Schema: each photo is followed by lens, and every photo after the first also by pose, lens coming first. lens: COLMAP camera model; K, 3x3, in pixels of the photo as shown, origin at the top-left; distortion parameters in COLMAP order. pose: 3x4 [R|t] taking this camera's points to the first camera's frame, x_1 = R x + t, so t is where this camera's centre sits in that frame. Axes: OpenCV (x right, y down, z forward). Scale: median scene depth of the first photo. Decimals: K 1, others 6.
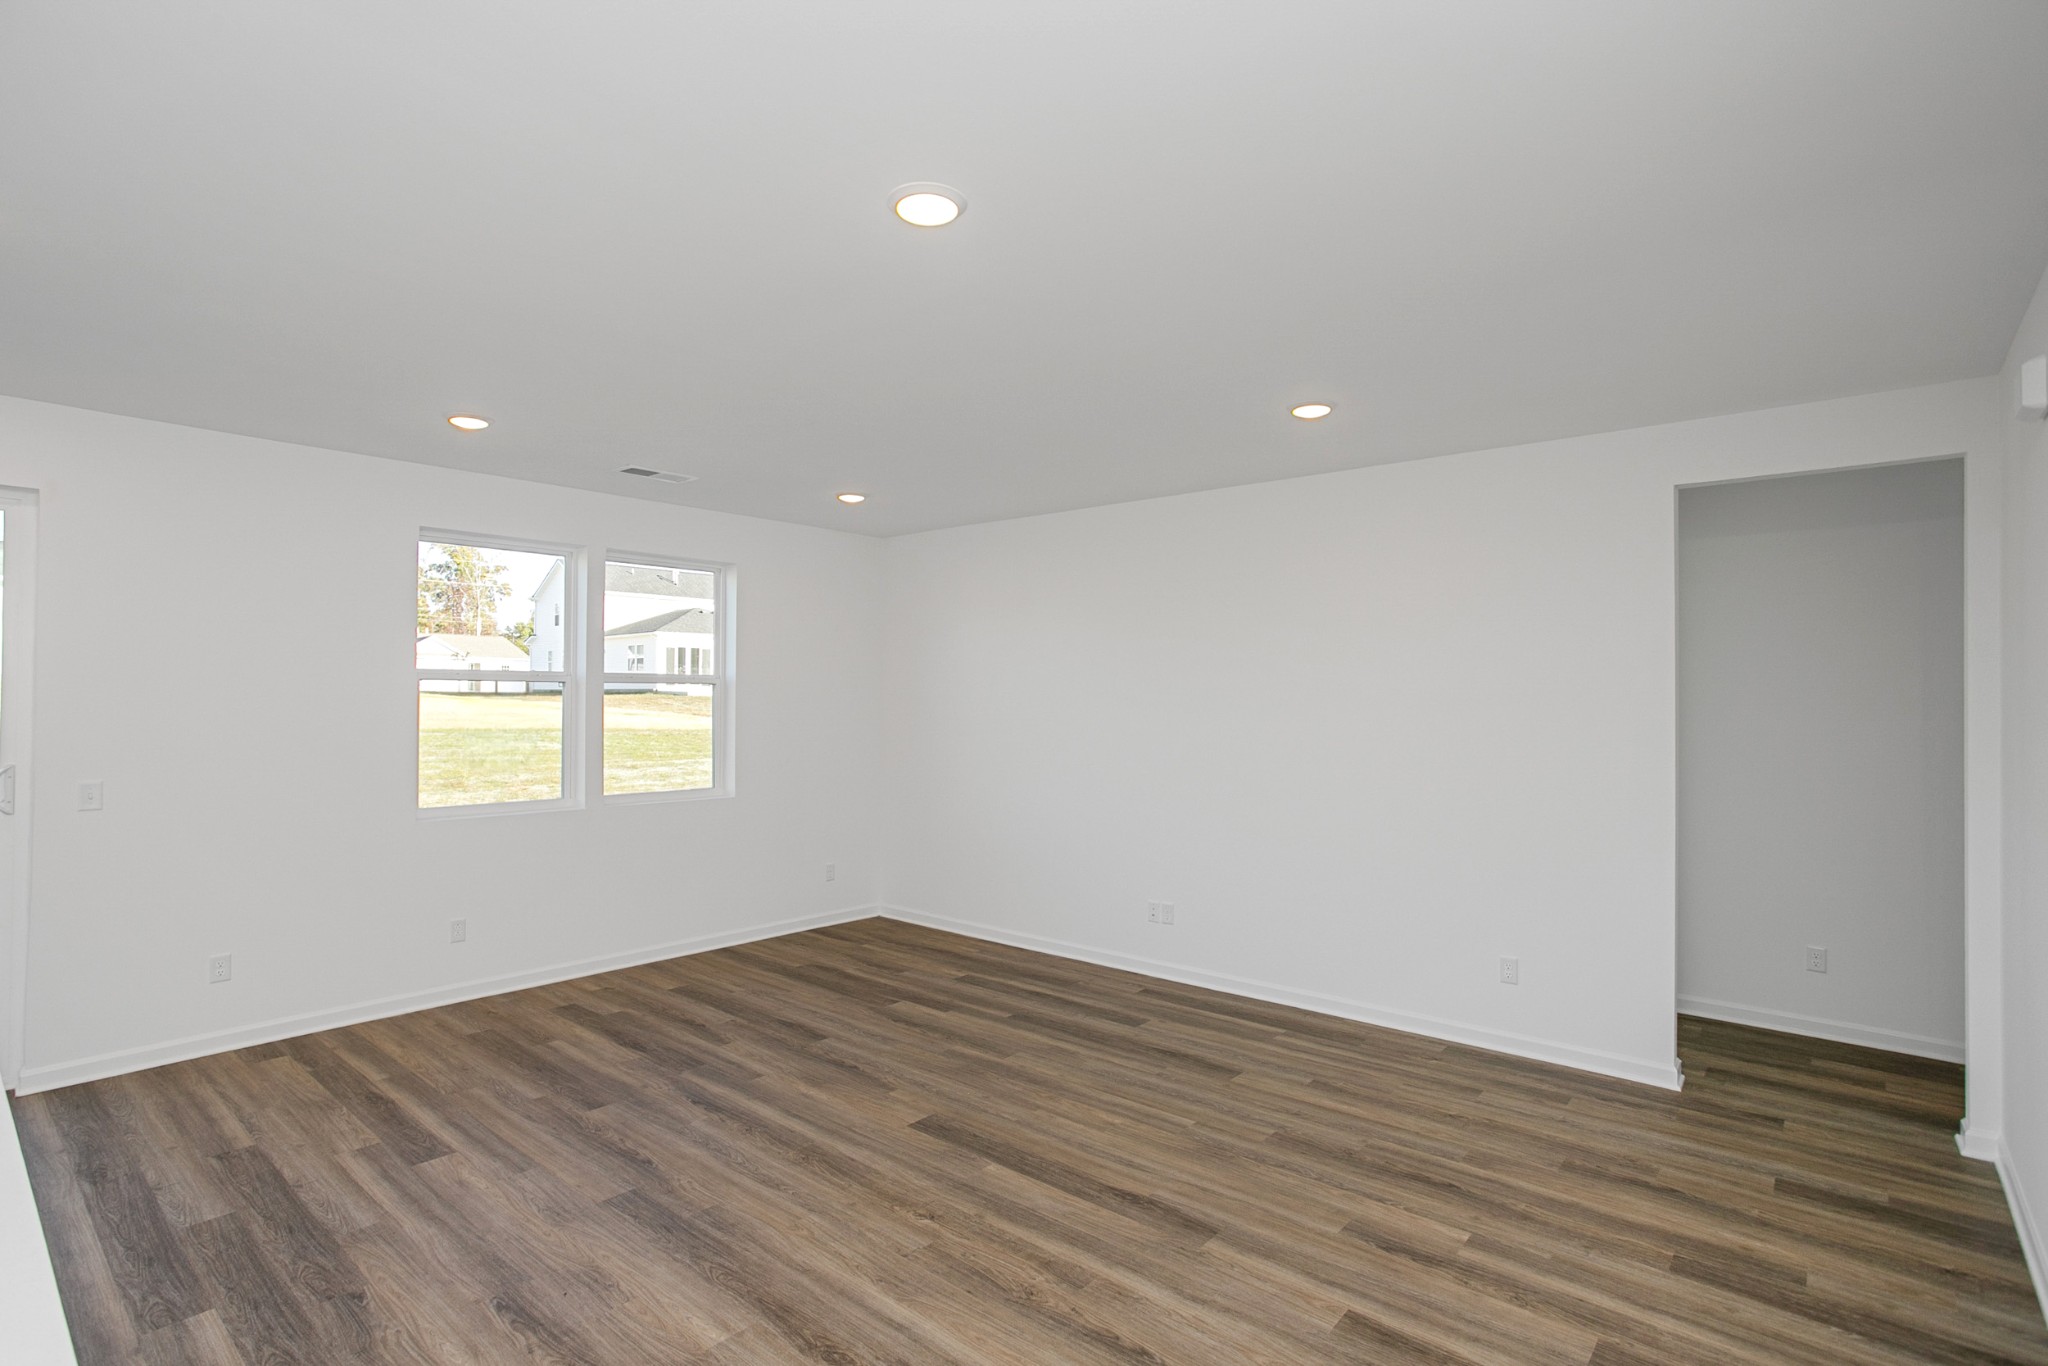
lens RADIAL K [[991.2, 0, 1016.7], [0, 991.2, 685.4], [0, 0, 1]] dist [-0.048492, 0.022978]
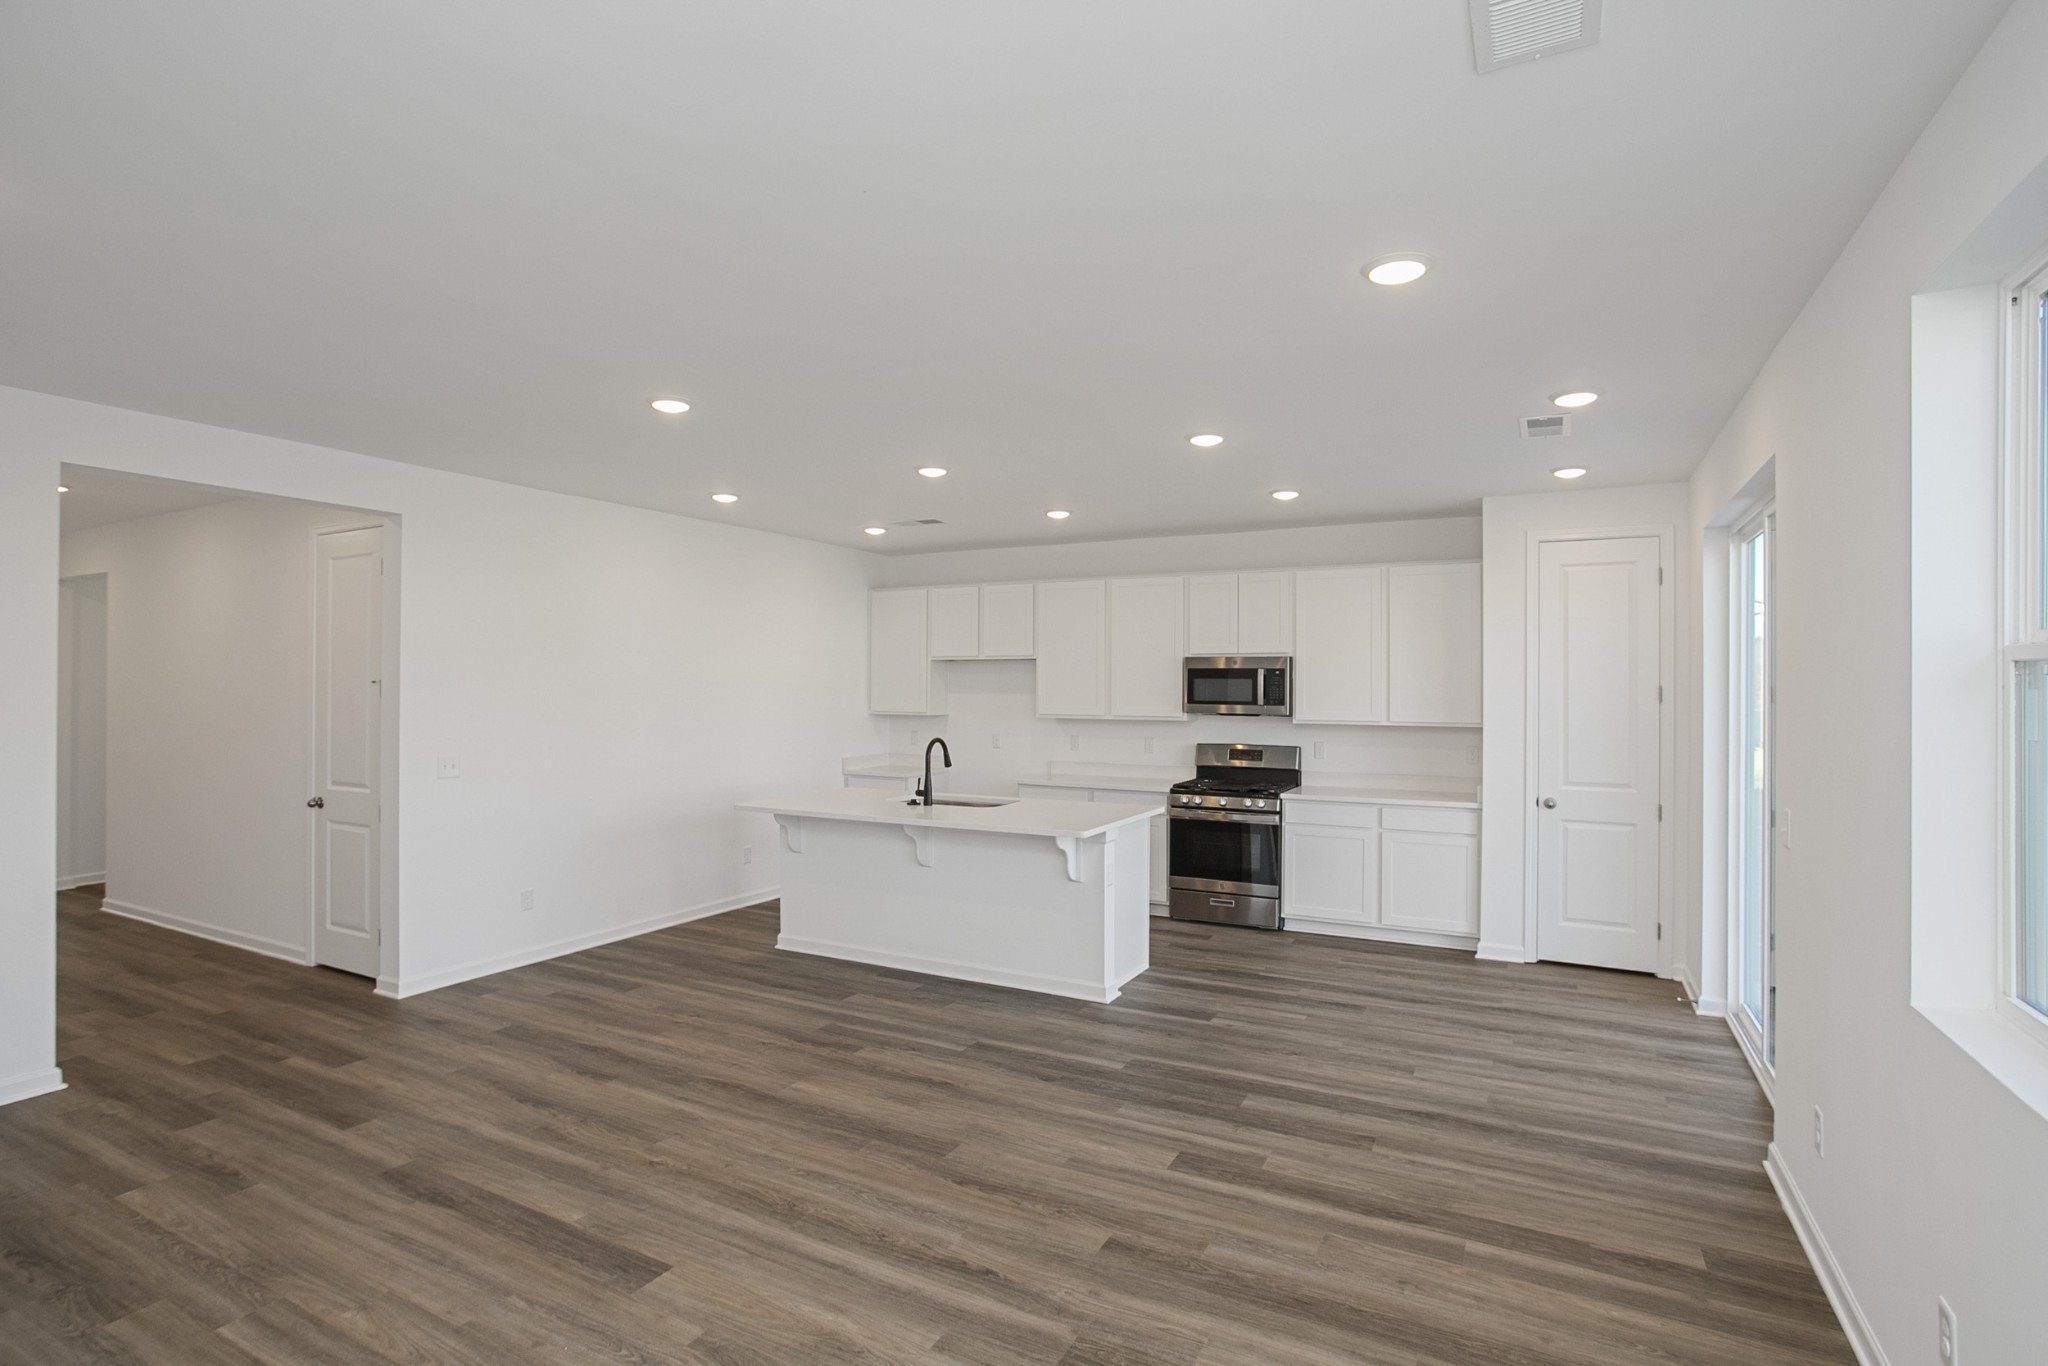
lens RADIAL K [[991.2, 0, 1015.9], [0, 991.2, 677.9], [0, 0, 1]] dist [-0.048492, 0.022978]
pose [[-0.976748, -0.010813, -0.214116, -0.181581], [-0.006491, 0.999761, -0.020882, 0.013489], [0.214291, -0.019007, -0.976585, 1.601344]]
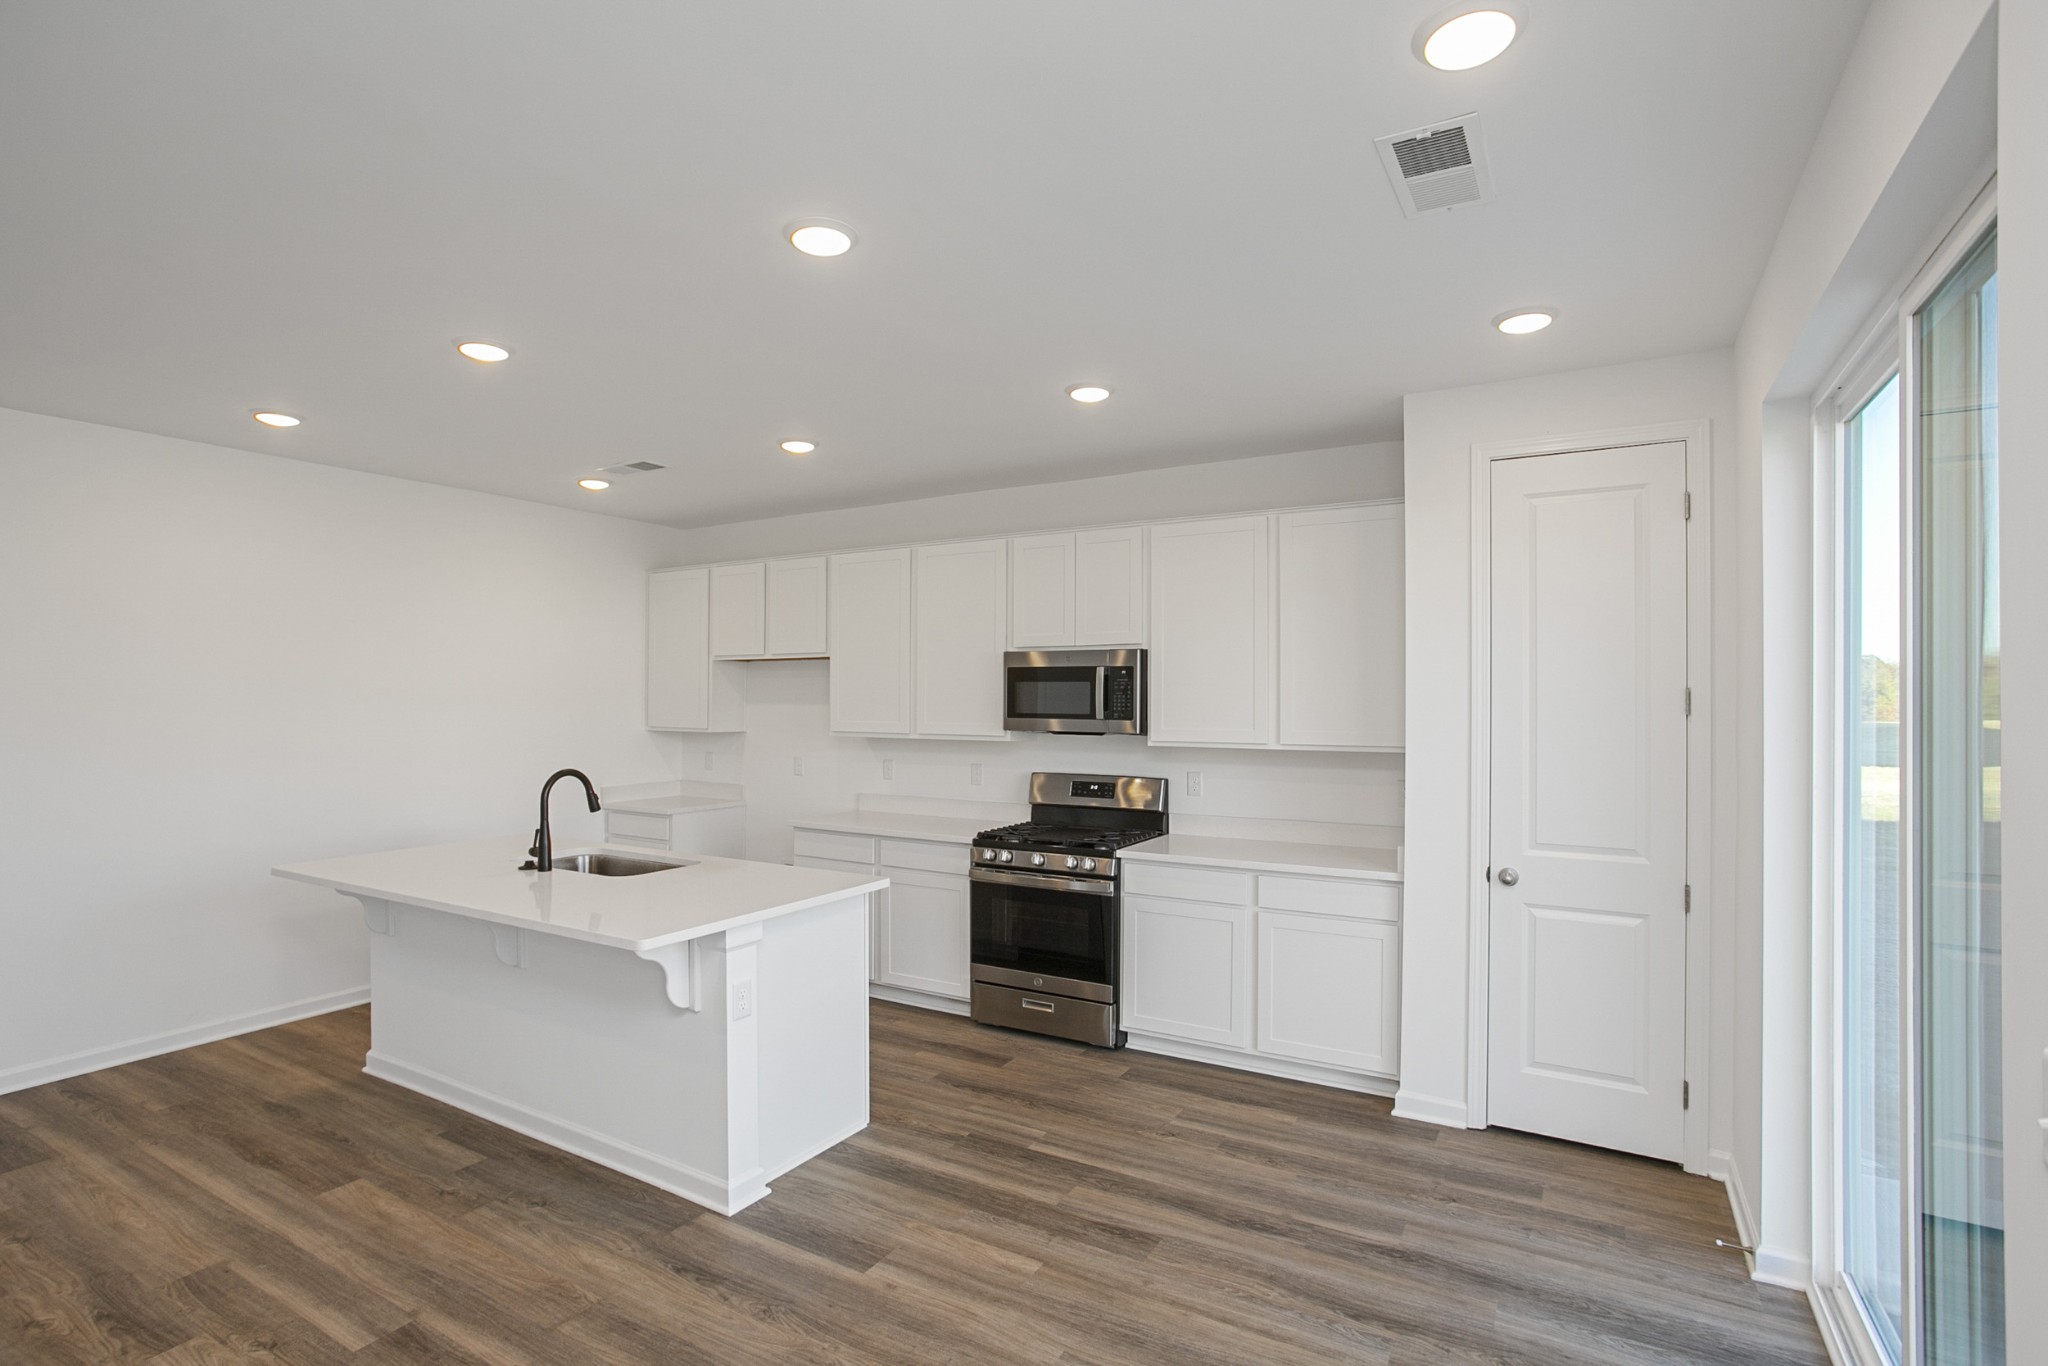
lens RADIAL K [[991.2, 0, 1007.8], [0, 991.2, 688.8], [0, 0, 1]] dist [-0.048492, 0.022978]
pose [[-0.985039, -0.008768, -0.172106, -0.639181], [-0.005148, 0.999756, -0.021474, 0.011516], [0.172252, -0.020267, -0.984844, 1.180605]]
